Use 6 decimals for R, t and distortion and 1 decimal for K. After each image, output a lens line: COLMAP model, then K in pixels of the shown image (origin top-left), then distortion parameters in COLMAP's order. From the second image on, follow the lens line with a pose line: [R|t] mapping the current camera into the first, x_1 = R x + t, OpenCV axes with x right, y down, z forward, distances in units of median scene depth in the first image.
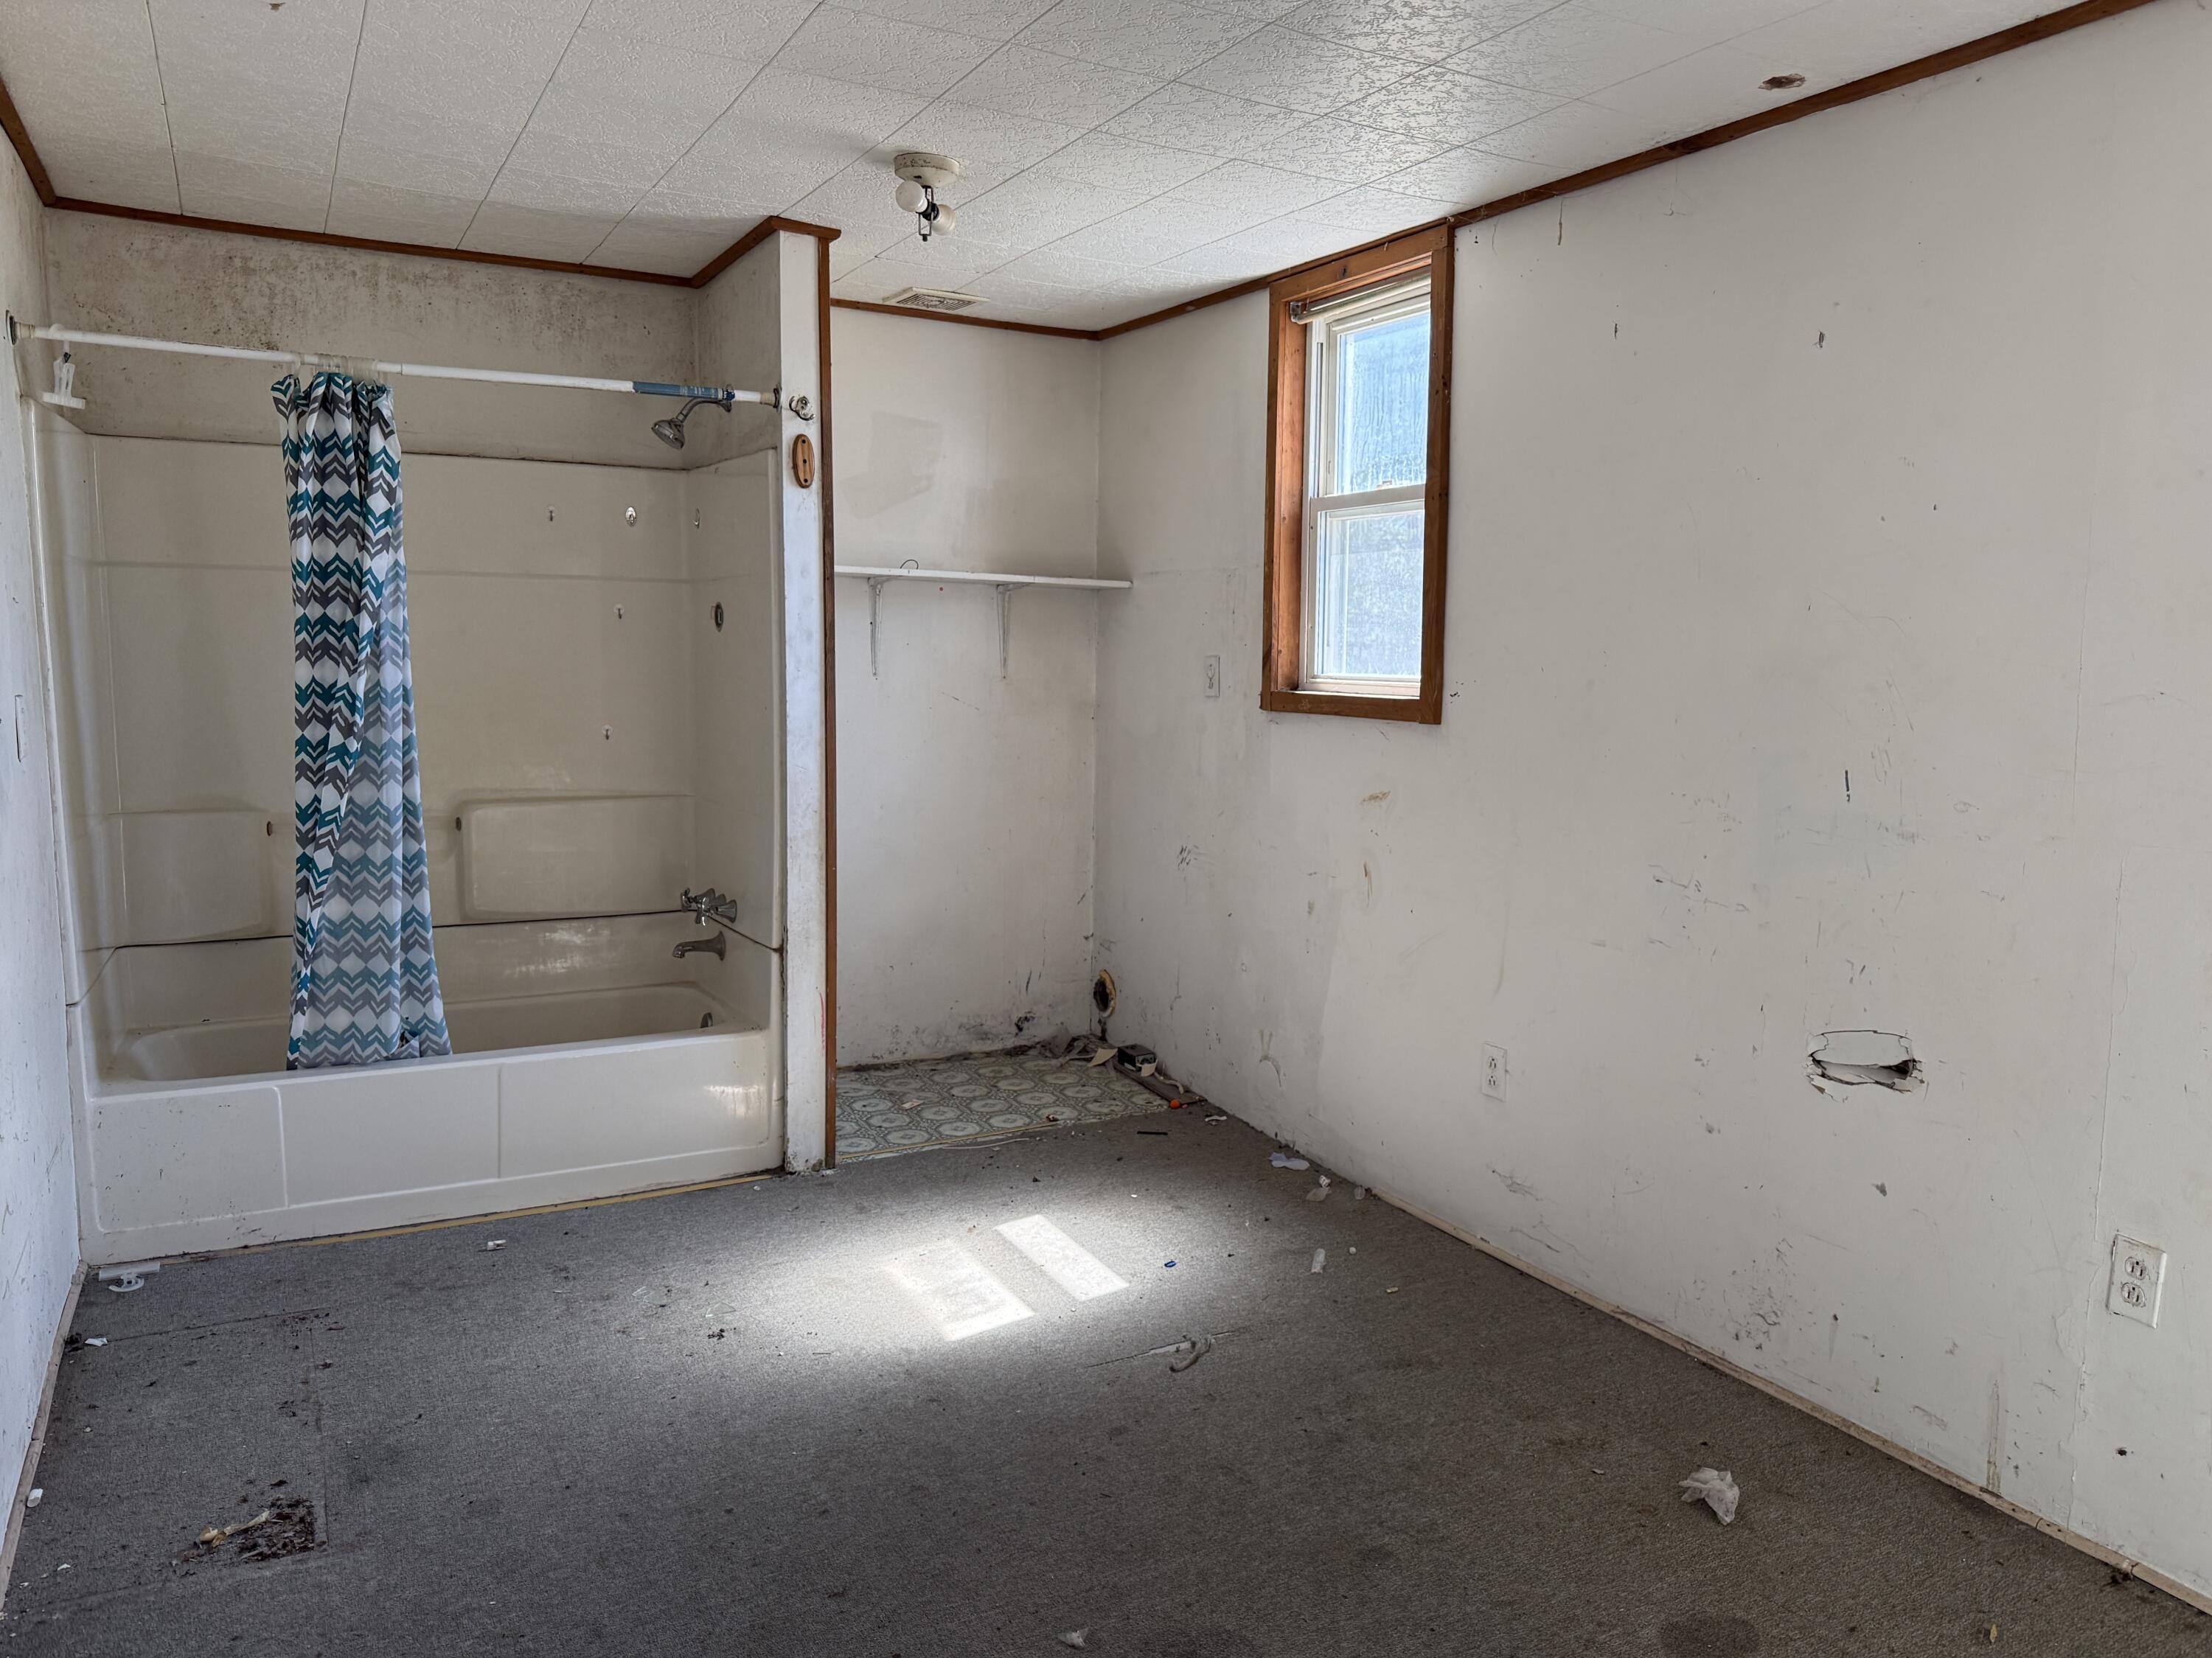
lens RADIAL K [[1548.9, 0, 1106.0], [0, 1548.9, 829.0], [0, 0, 1]] dist [0.066076, -0.064872]
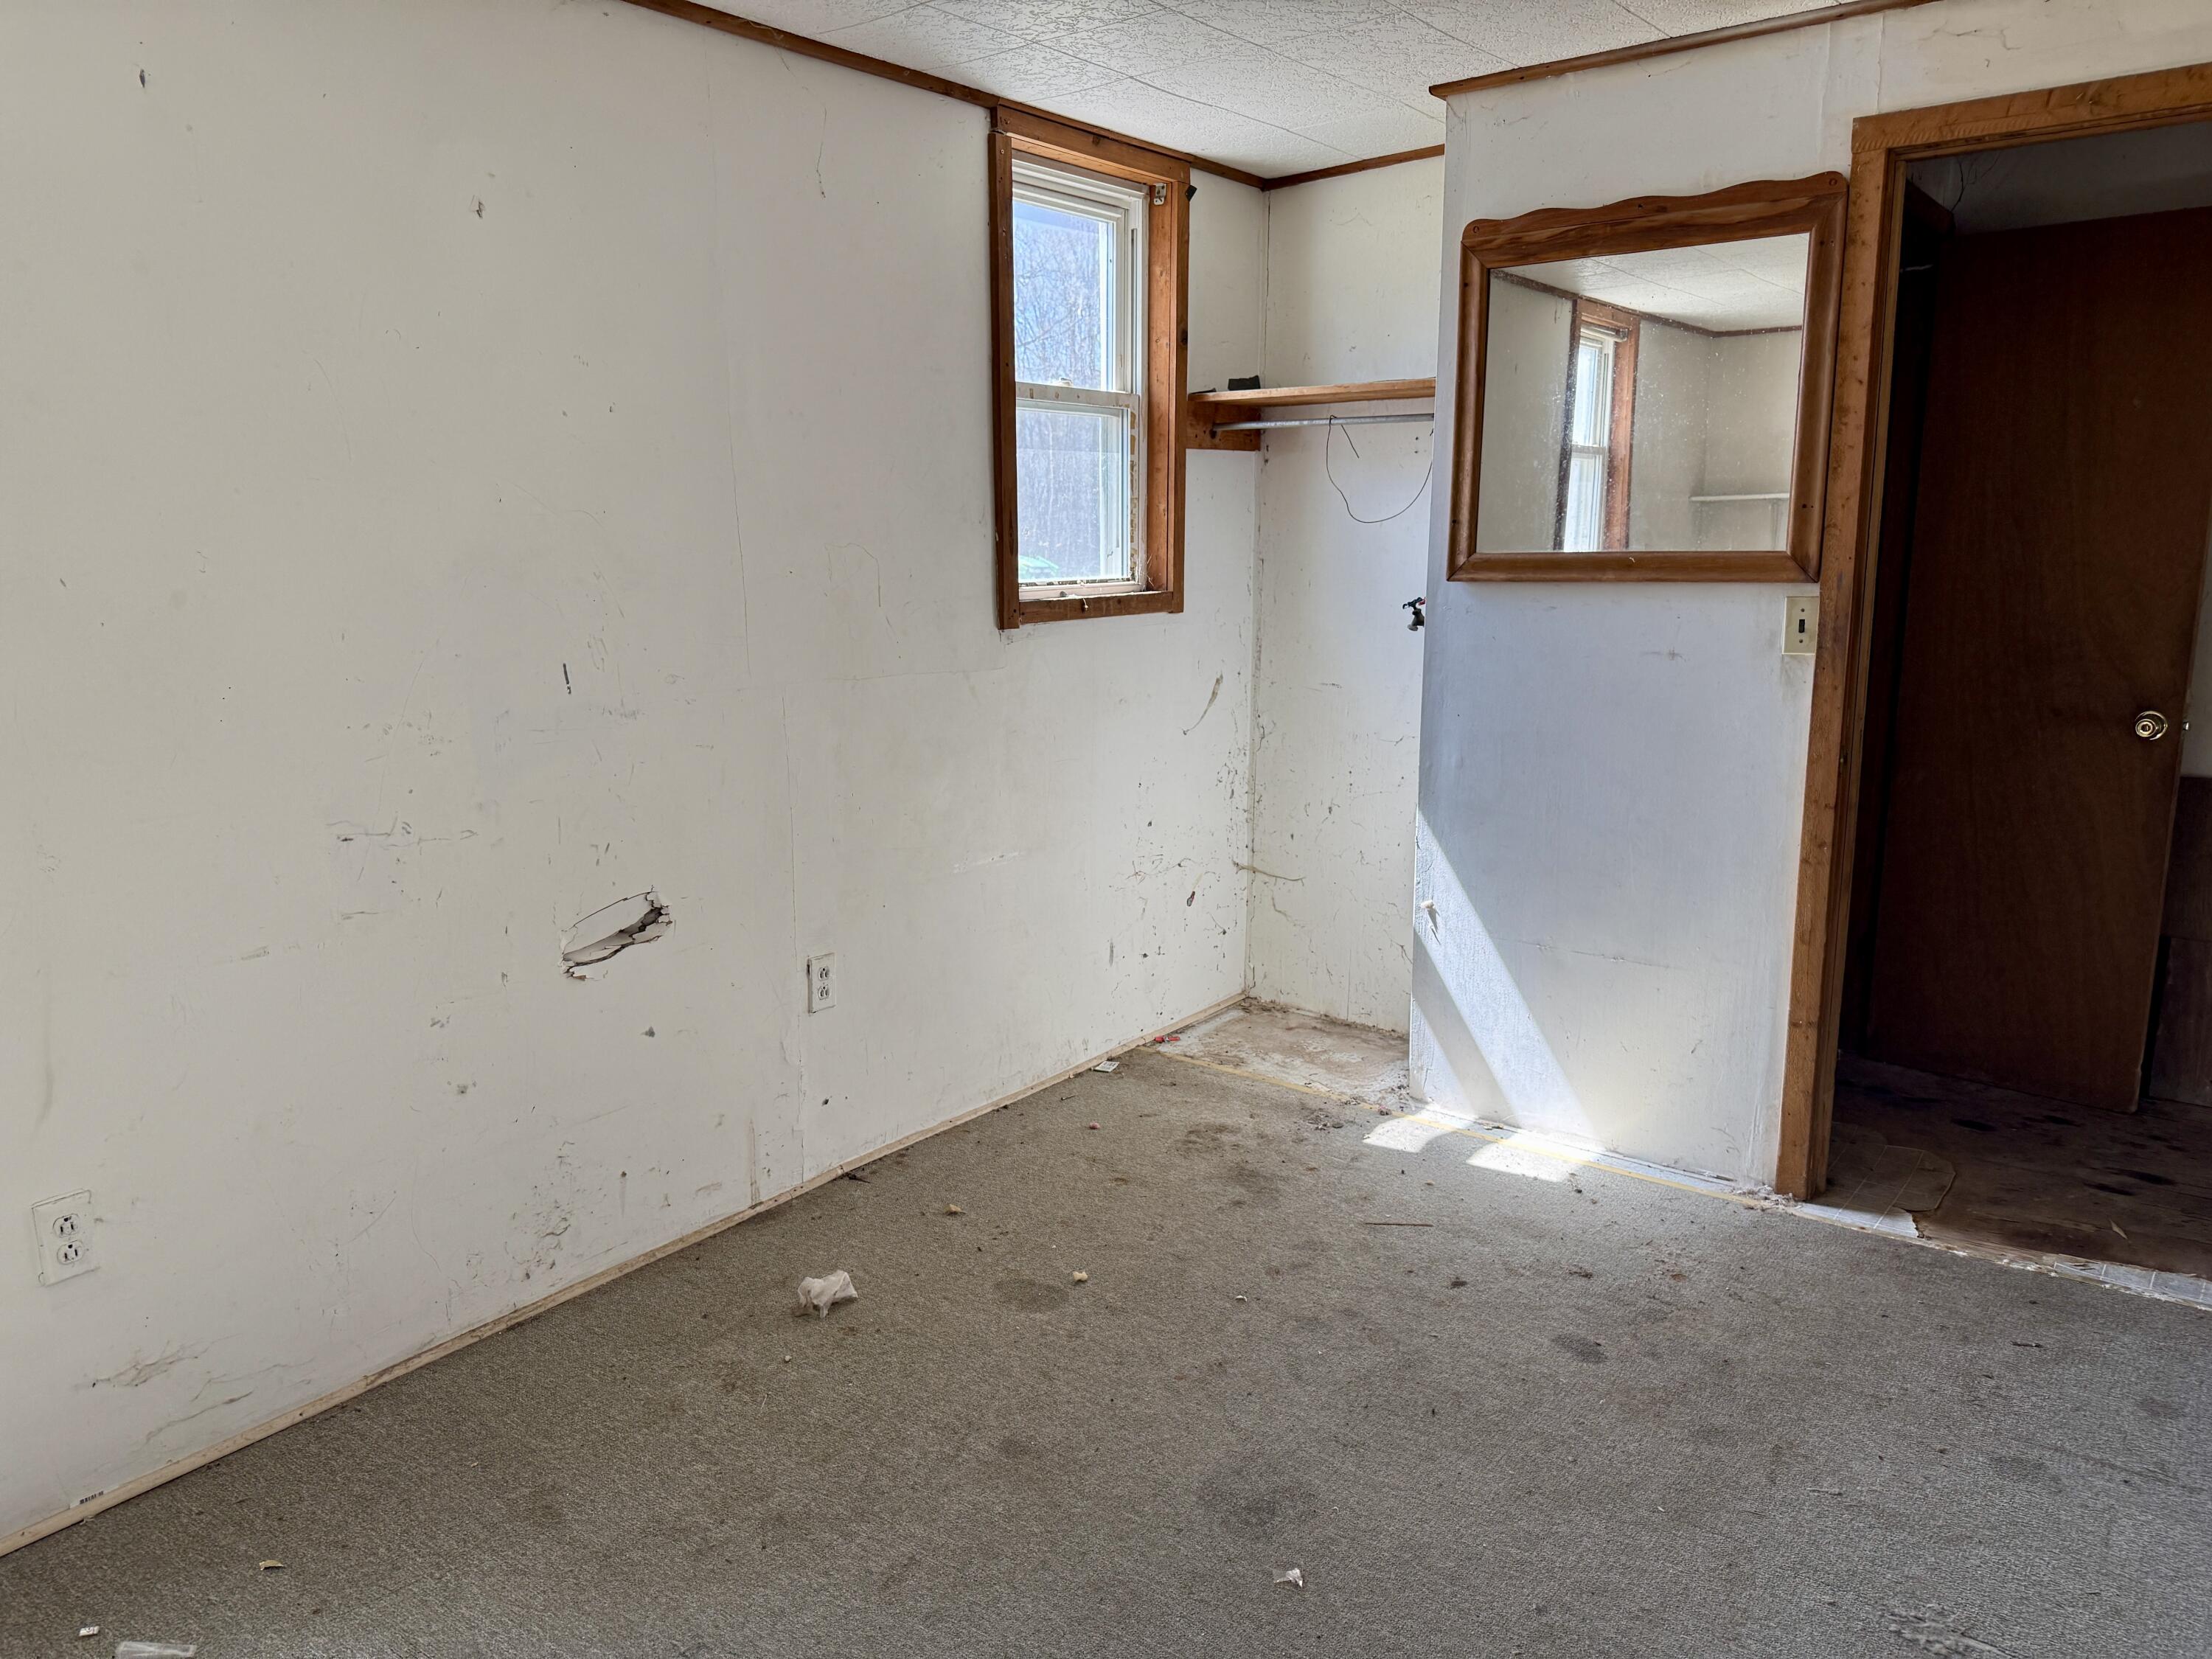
lens RADIAL K [[1549.0, 0, 1106.0], [0, 1549.0, 829.5], [0, 0, 1]] dist [0.066076, -0.064872]
pose [[-0.411920, -0.181494, 0.892962, -0.584761], [0.108913, 0.963132, 0.245997, -0.142392], [-0.904688, 0.198587, -0.376967, 1.070476]]
